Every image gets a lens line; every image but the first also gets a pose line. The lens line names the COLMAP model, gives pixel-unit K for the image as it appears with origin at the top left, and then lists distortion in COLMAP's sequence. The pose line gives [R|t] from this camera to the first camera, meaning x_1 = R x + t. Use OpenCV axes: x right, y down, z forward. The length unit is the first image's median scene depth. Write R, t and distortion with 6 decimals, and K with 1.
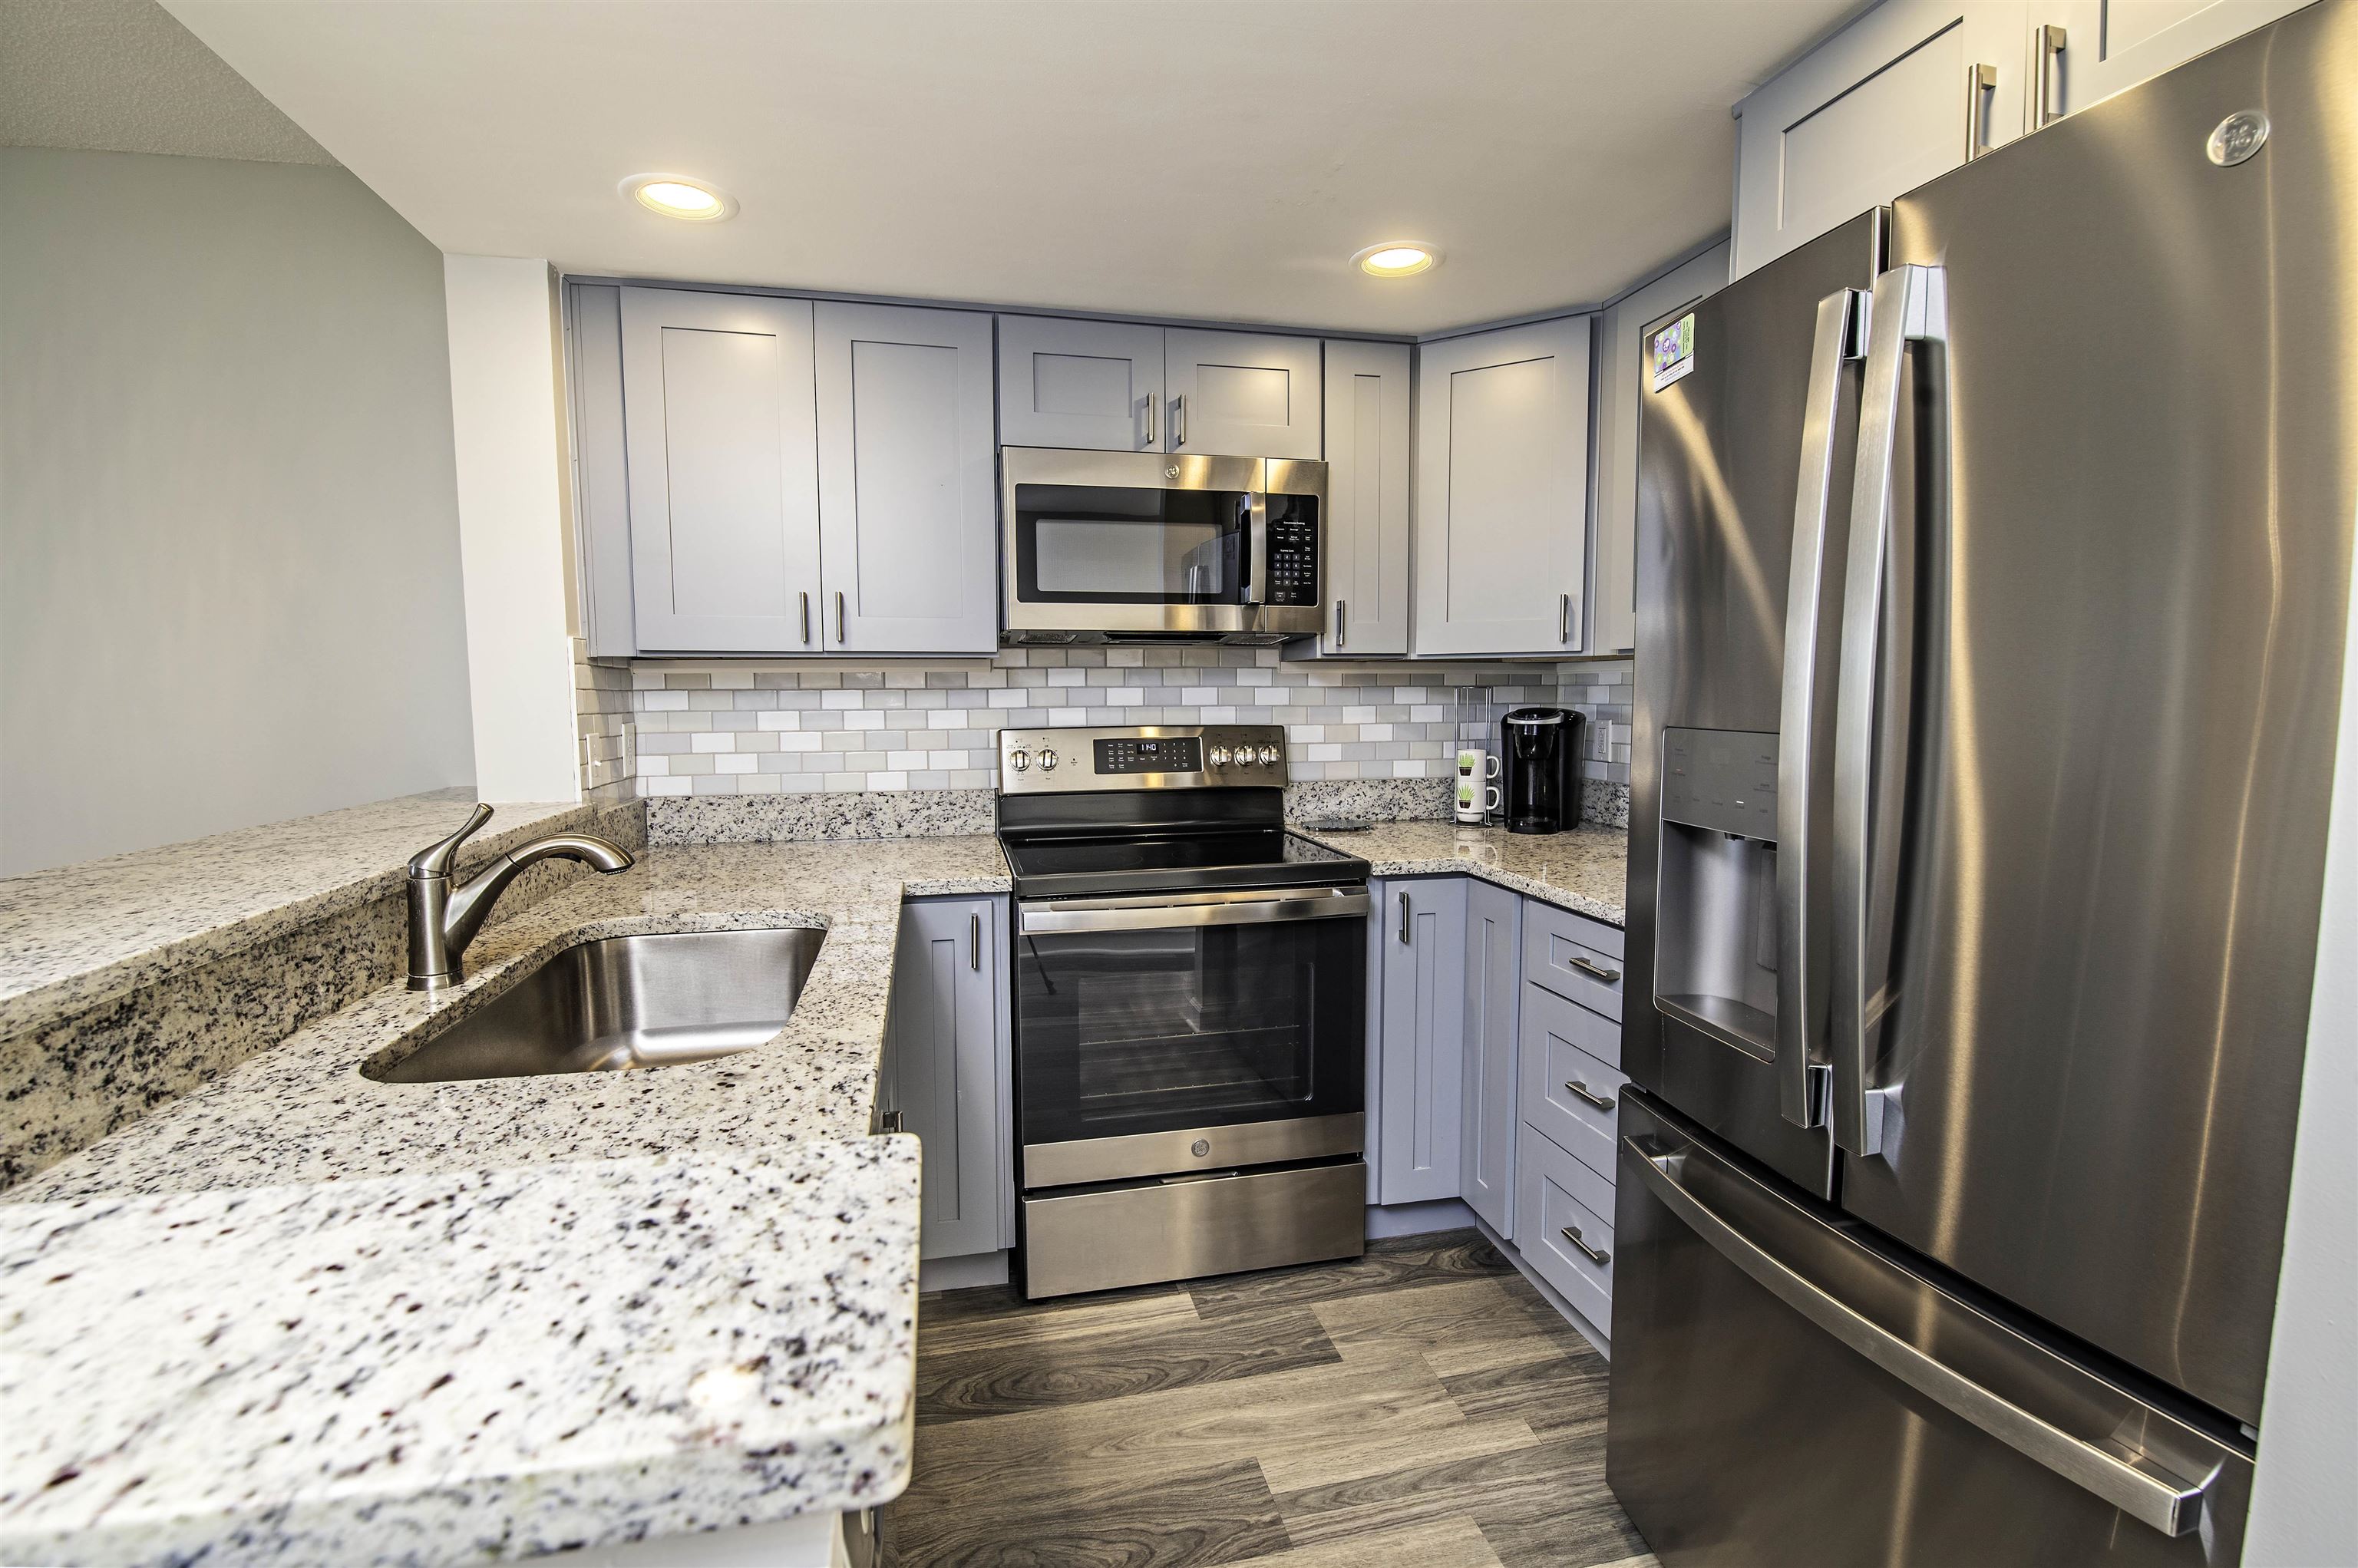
lens RADIAL K [[1039.6, 0, 1179.0], [0, 1039.6, 784.0], [0, 0, 1]] dist [-0.000691, -0.011302]
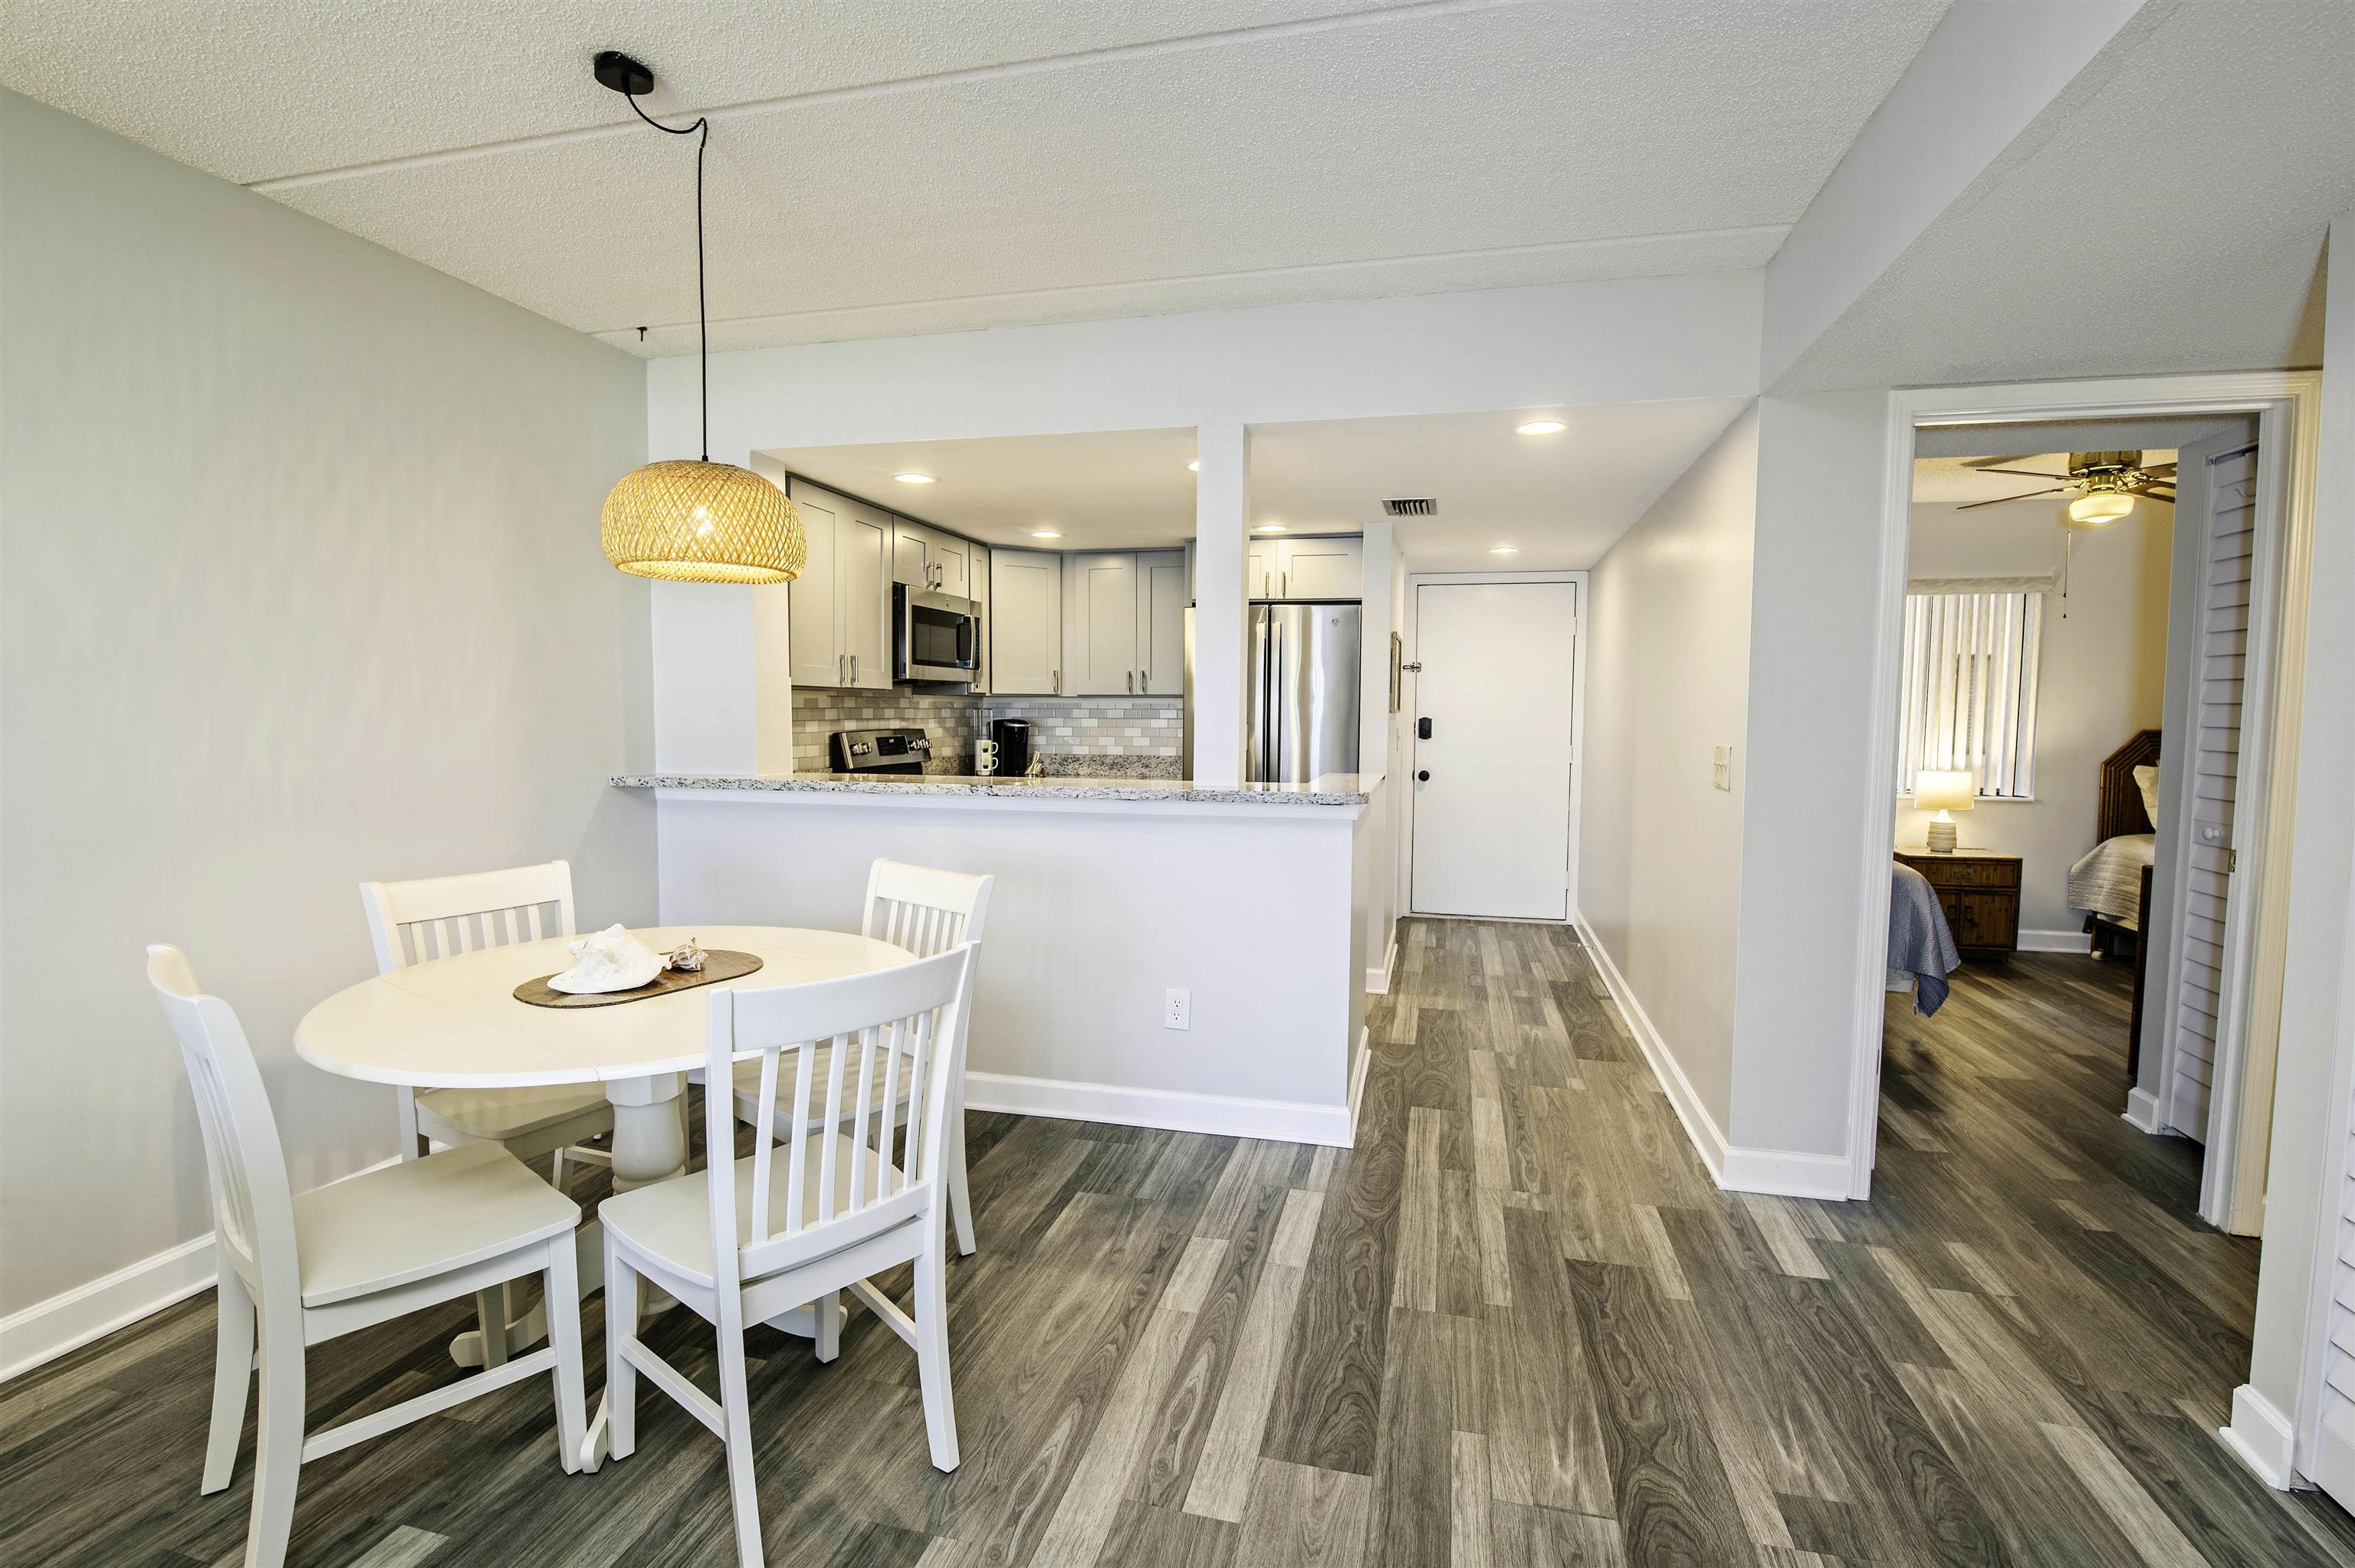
lens RADIAL K [[1143.9, 0, 1198.9], [0, 1143.9, 744.2], [0, 0, 1]] dist [0.038449, -0.000547]
pose [[0.417493, -0.022258, 0.908408, -1.785865], [0.077784, 0.996906, -0.011322, 0.038067], [-0.905345, 0.075386, 0.417932, -0.359046]]
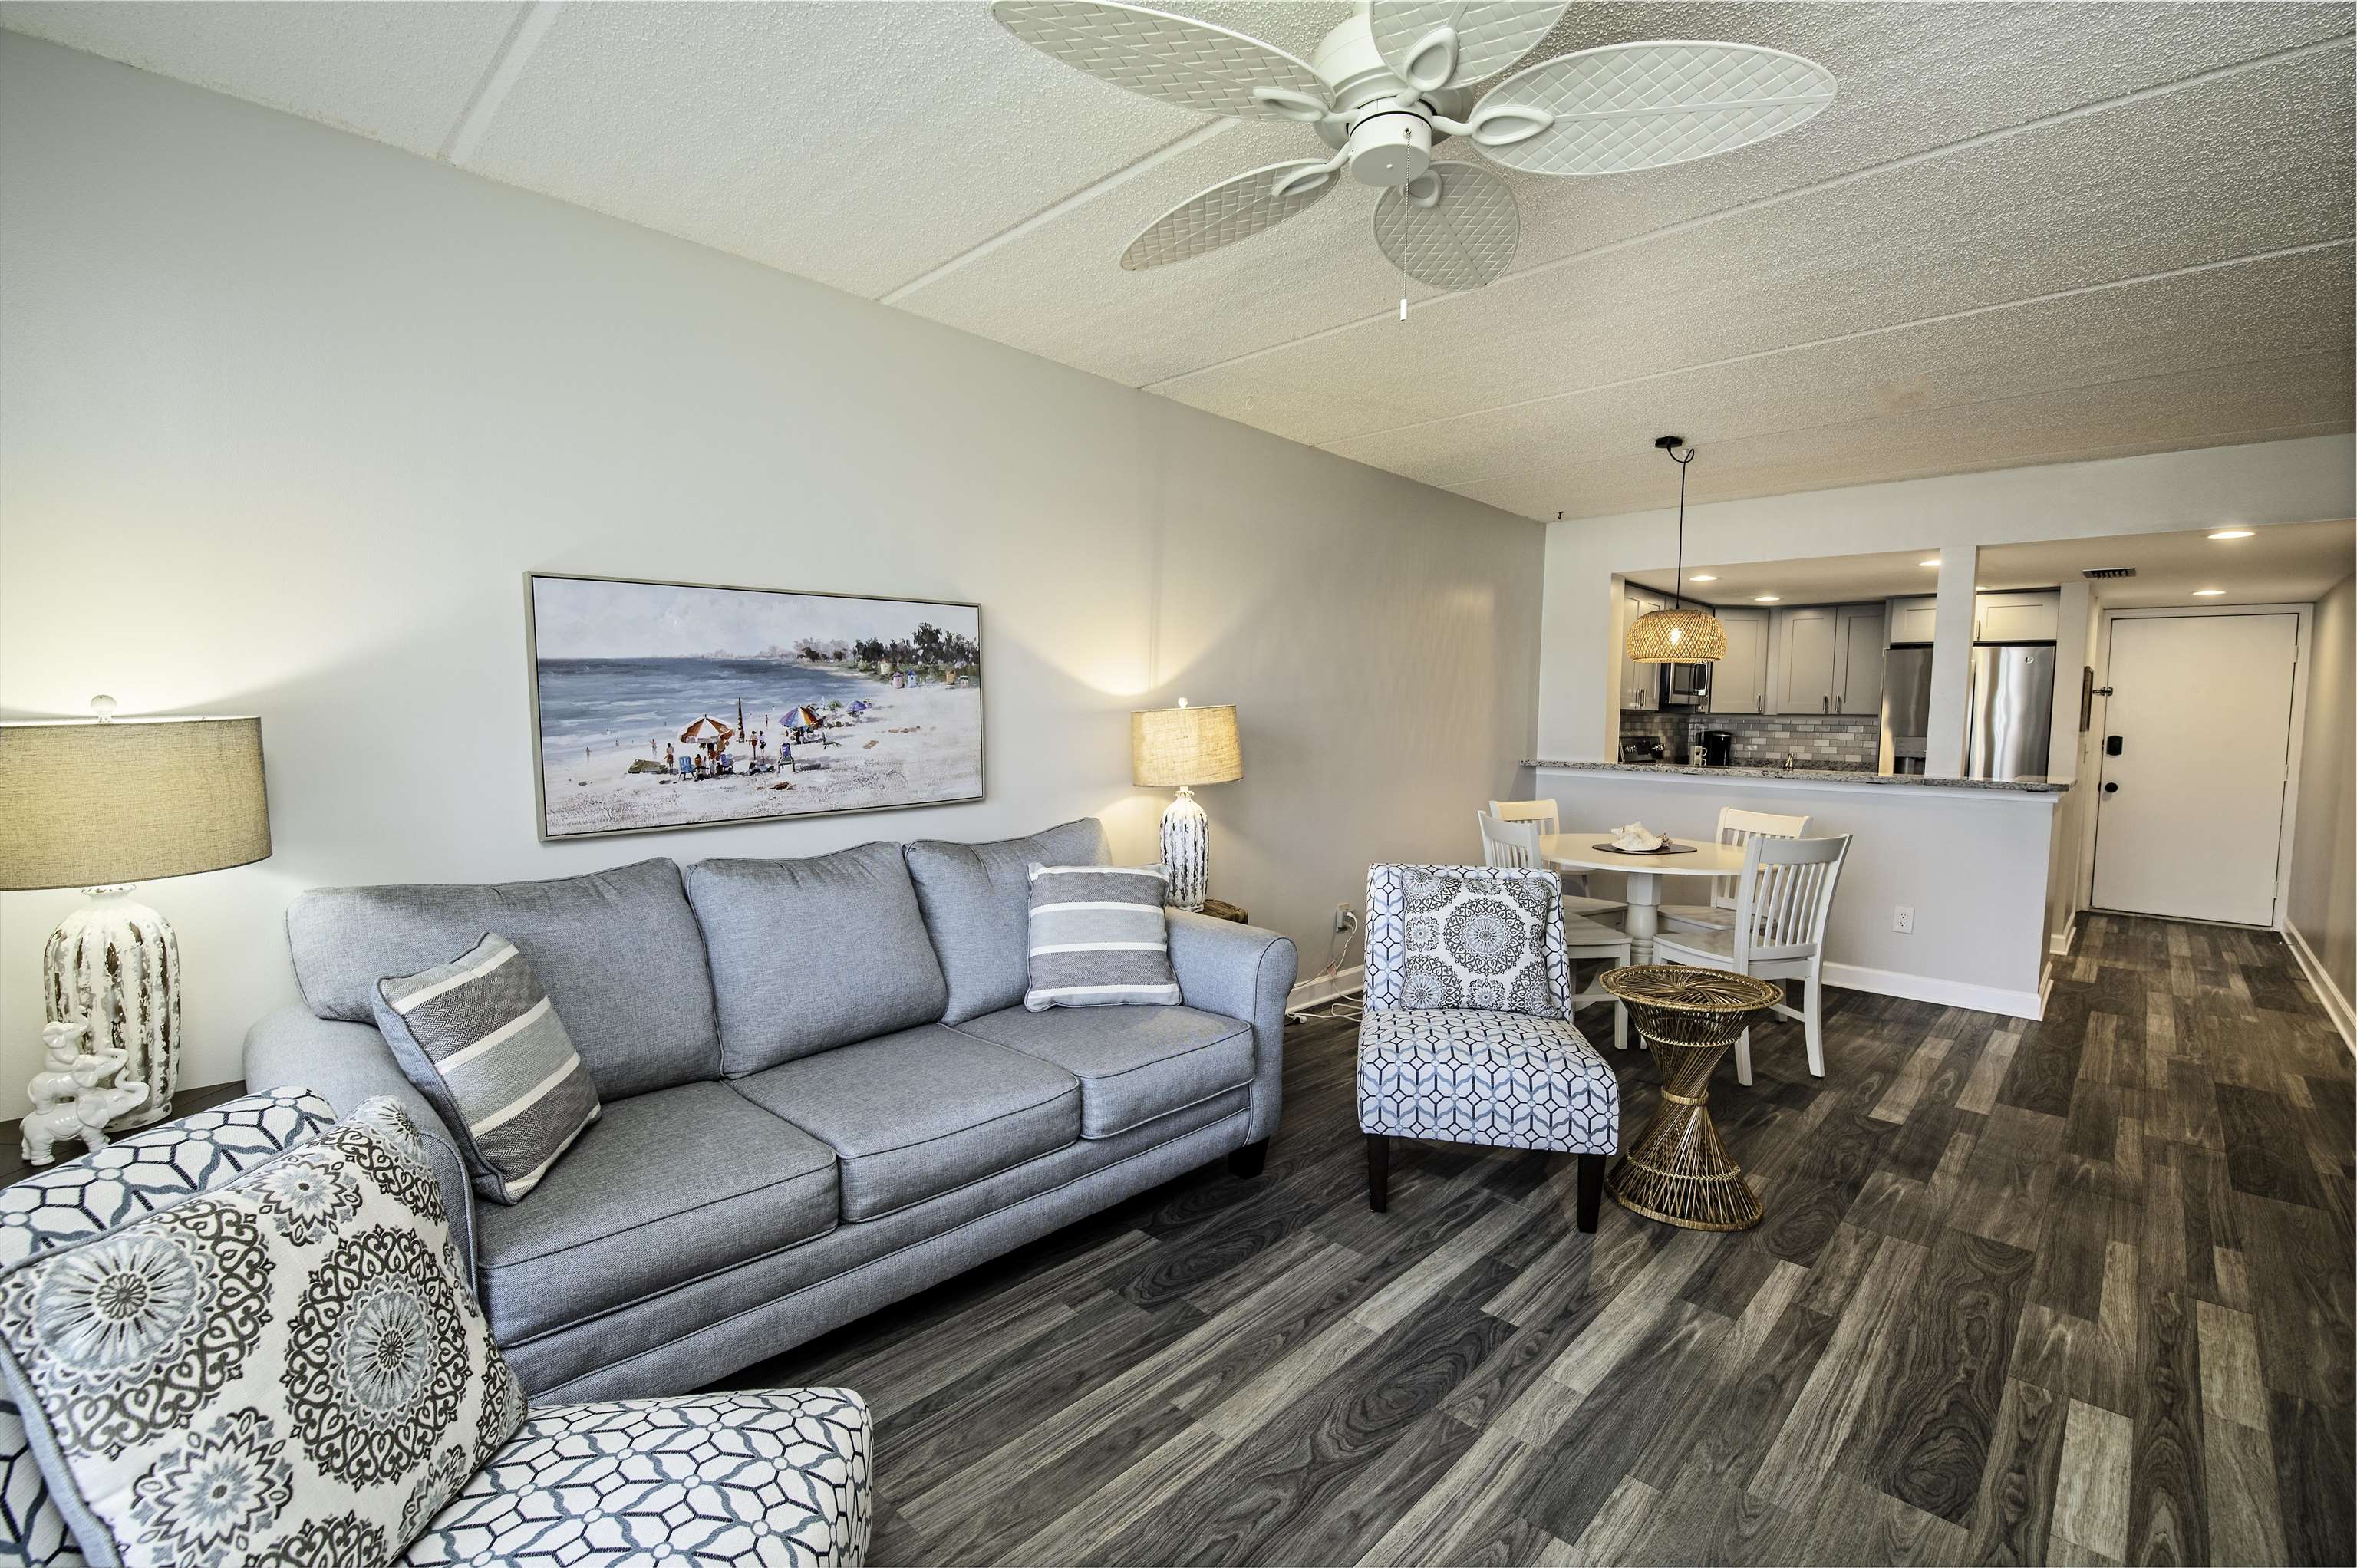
lens RADIAL K [[1014.4, 0, 1178.5], [0, 1014.4, 784.0], [0, 0, 1]] dist [-0.003129, -0.009523]
pose [[0.831312, -0.022082, 0.555367, -2.846760], [0.032384, 0.999437, -0.008736, 0.057447], [-0.554861, 0.025247, 0.831560, -0.587775]]
